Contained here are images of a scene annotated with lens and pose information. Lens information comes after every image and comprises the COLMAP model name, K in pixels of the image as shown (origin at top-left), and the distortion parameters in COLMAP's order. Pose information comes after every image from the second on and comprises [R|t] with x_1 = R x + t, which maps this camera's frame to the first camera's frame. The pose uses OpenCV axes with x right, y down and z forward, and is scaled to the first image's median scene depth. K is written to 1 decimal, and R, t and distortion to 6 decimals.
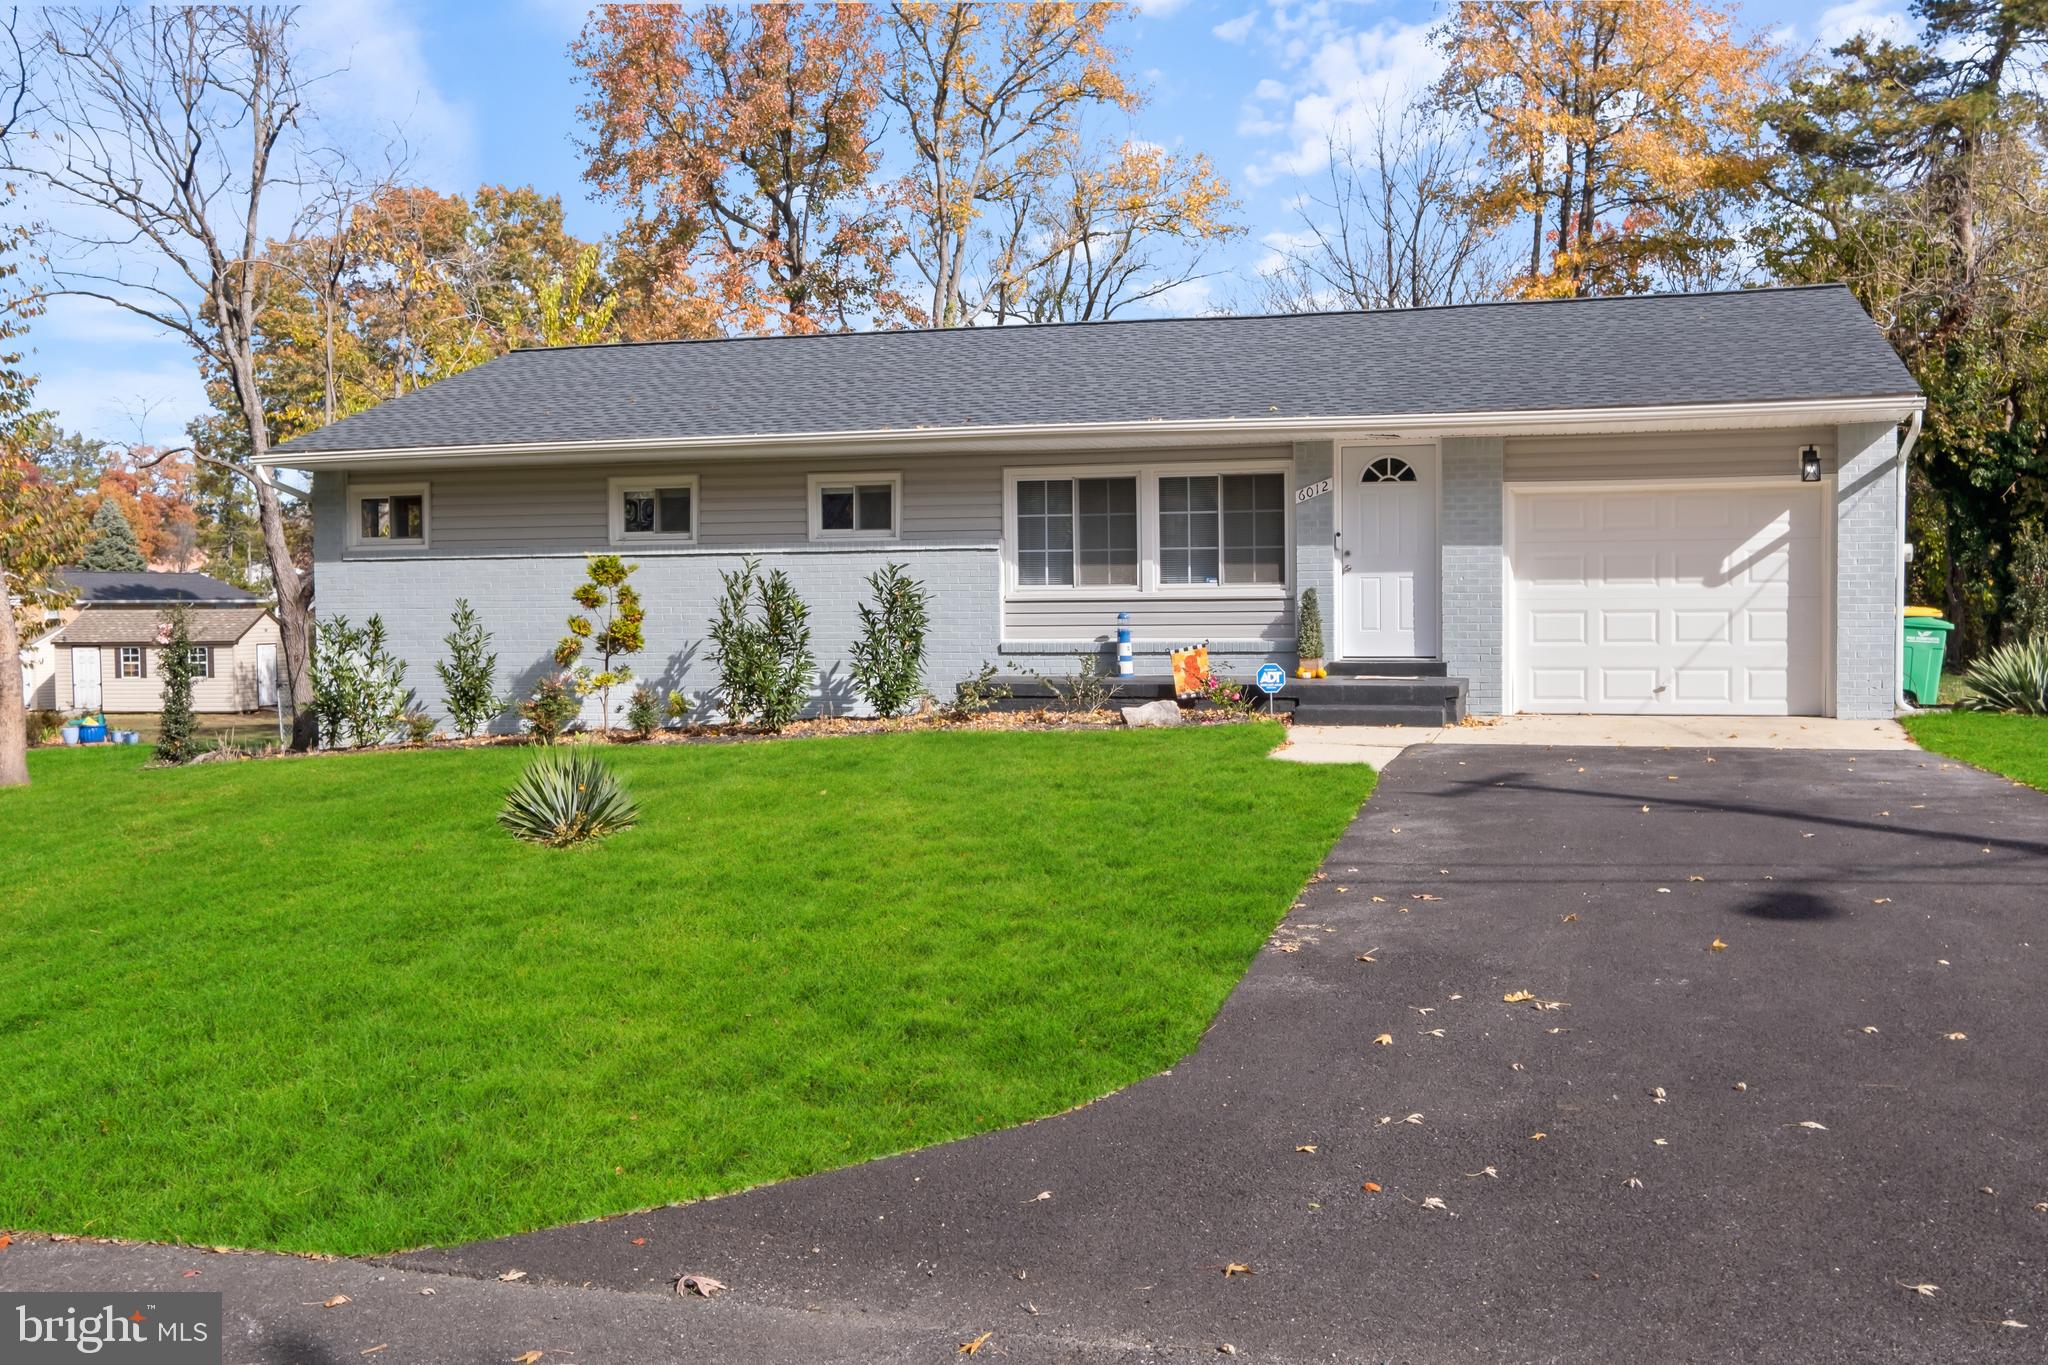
lens RADIAL K [[1943.6, 0, 1024.0], [0, 1943.6, 682.5], [0, 0, 1]] dist [-0.052337, 0.176012]
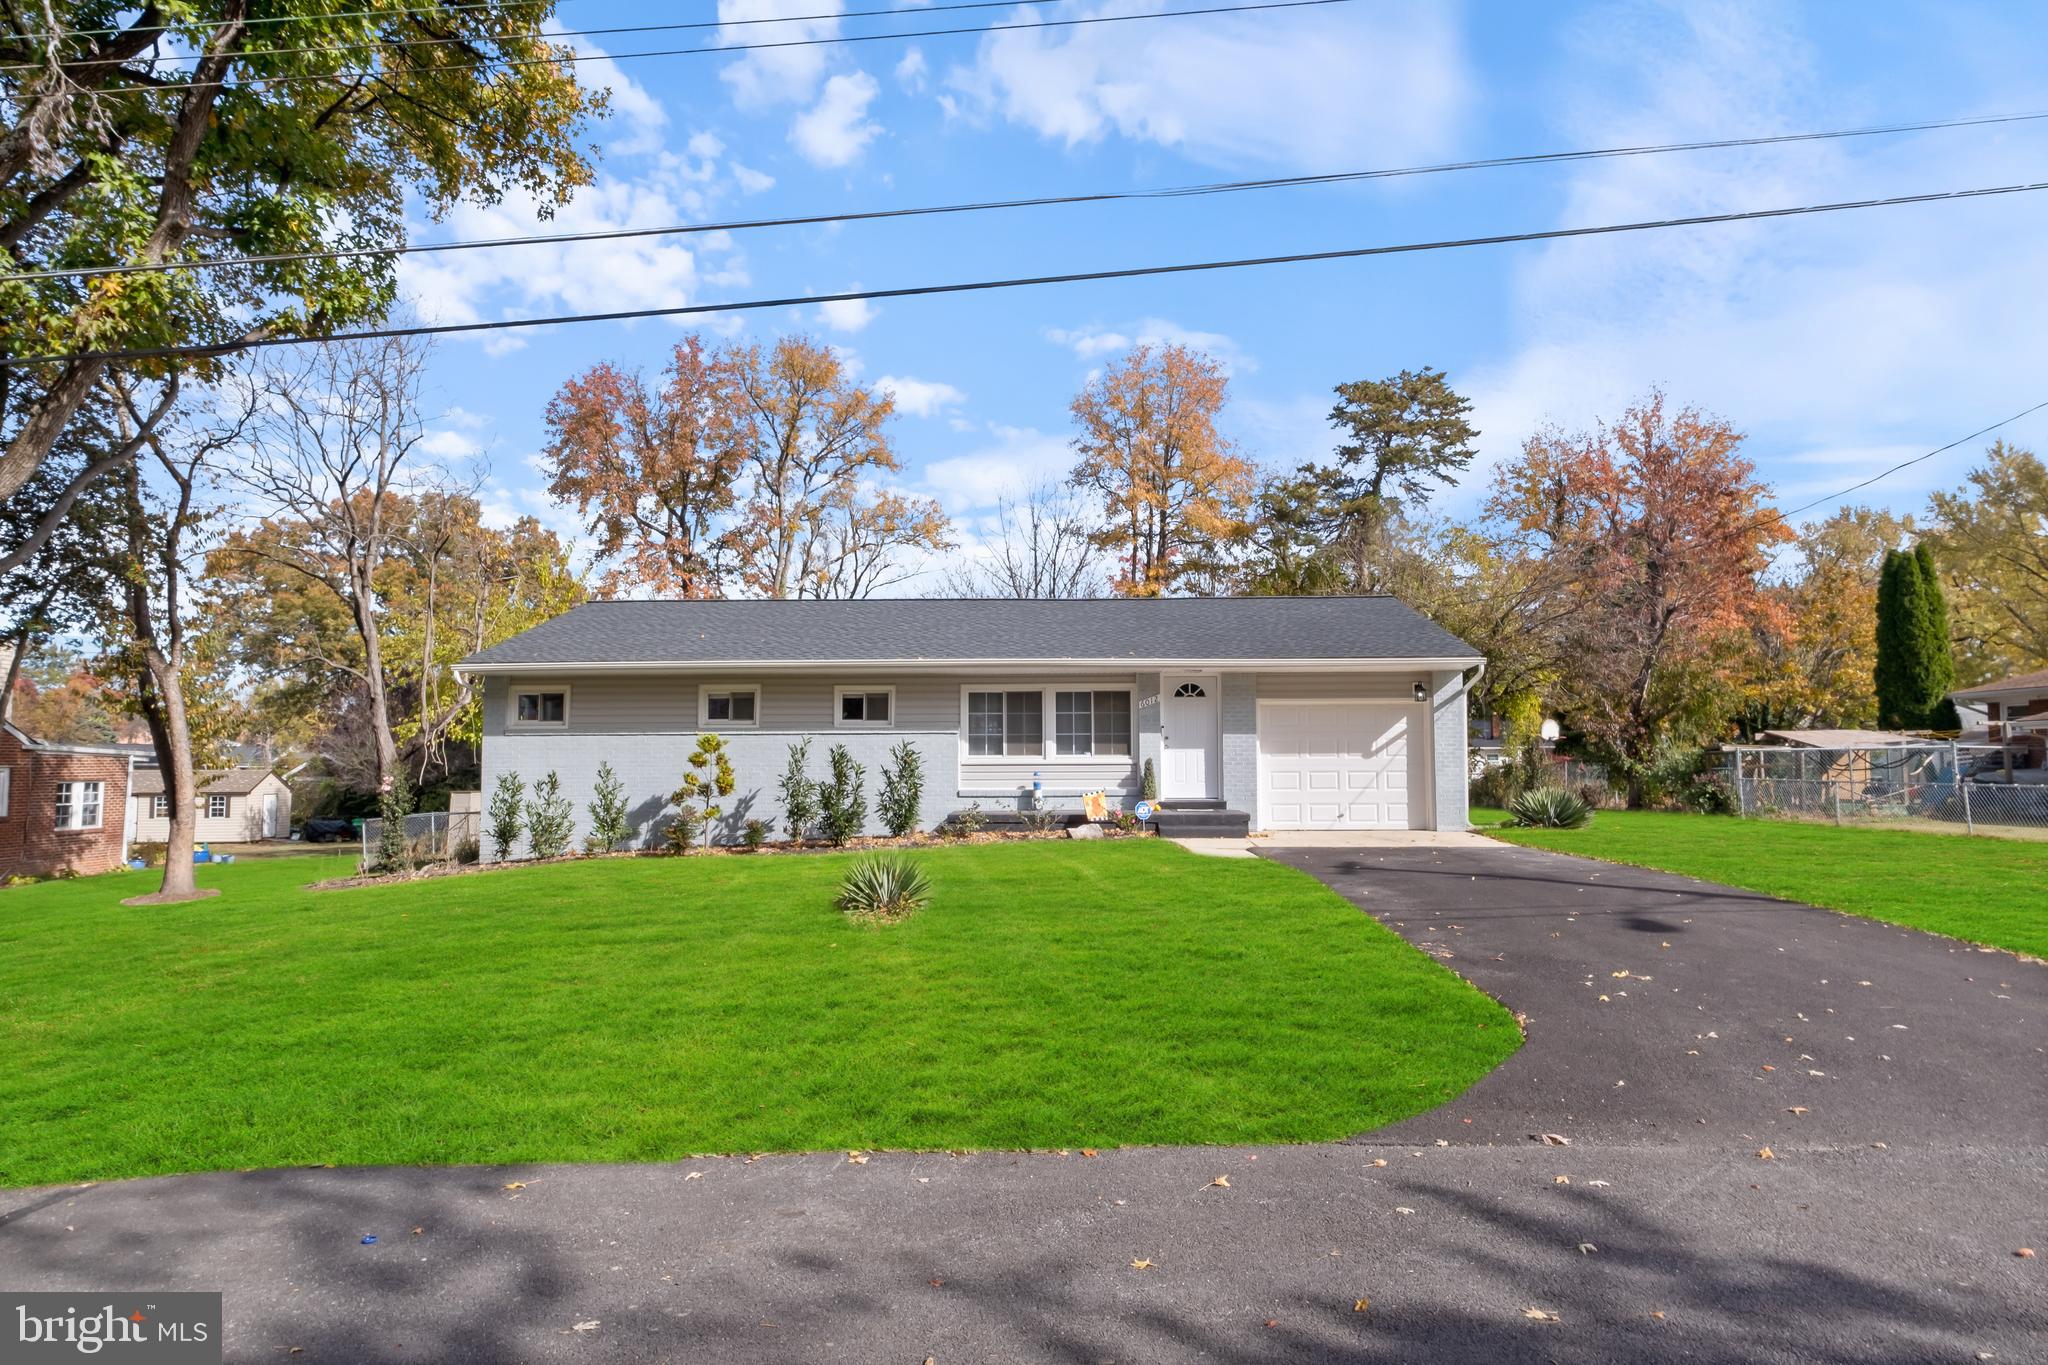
lens RADIAL K [[1192.4, 0, 1024.0], [0, 1192.4, 682.5], [0, 0, 1]] dist [-0.003682, 0.001048]
pose [[0.968768, 0.022685, 0.246929, -0.210028], [0.005624, 0.993540, -0.113339, 0.003772], [-0.247905, 0.111188, 0.962383, 0.005431]]
